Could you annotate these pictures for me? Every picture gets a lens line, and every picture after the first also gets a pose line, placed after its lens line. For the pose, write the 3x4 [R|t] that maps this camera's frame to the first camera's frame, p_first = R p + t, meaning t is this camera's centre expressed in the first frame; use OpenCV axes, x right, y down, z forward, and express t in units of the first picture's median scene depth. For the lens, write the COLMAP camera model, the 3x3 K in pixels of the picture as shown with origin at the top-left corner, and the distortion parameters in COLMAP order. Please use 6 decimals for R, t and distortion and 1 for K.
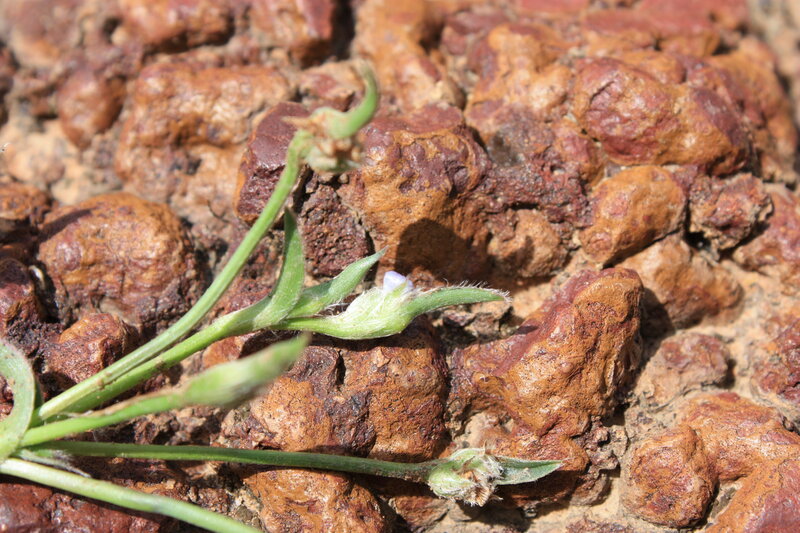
lens RADIAL K [[1924.7, 0, 400.2], [0, 1924.7, 266.8], [0, 0, 1]] dist [0.096411, 0.000000]
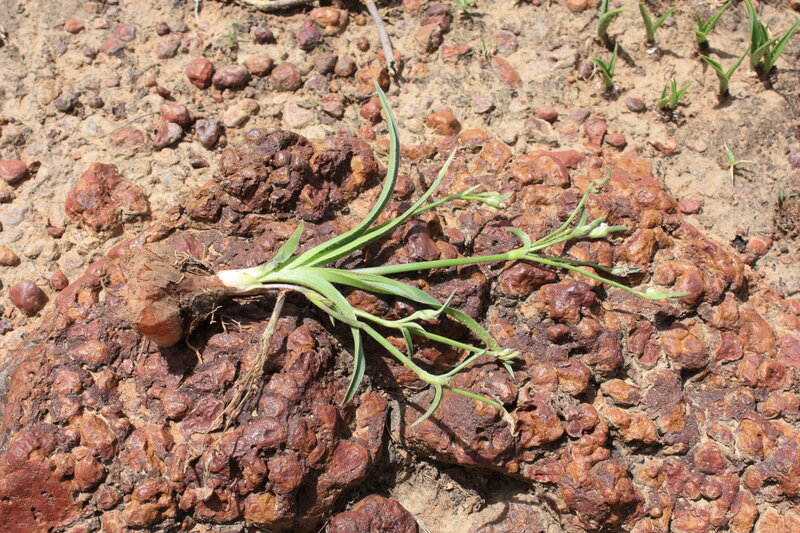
lens RADIAL K [[1345.6, 0, 399.9], [0, 1345.6, 266.2], [0, 0, 1]] dist [-0.003963, 0.000000]
pose [[0.993101, 0.029148, 0.113579, -0.743122], [-0.002330, 0.973325, -0.229420, 0.737426], [-0.117236, 0.227573, 0.966678, -1.721811]]
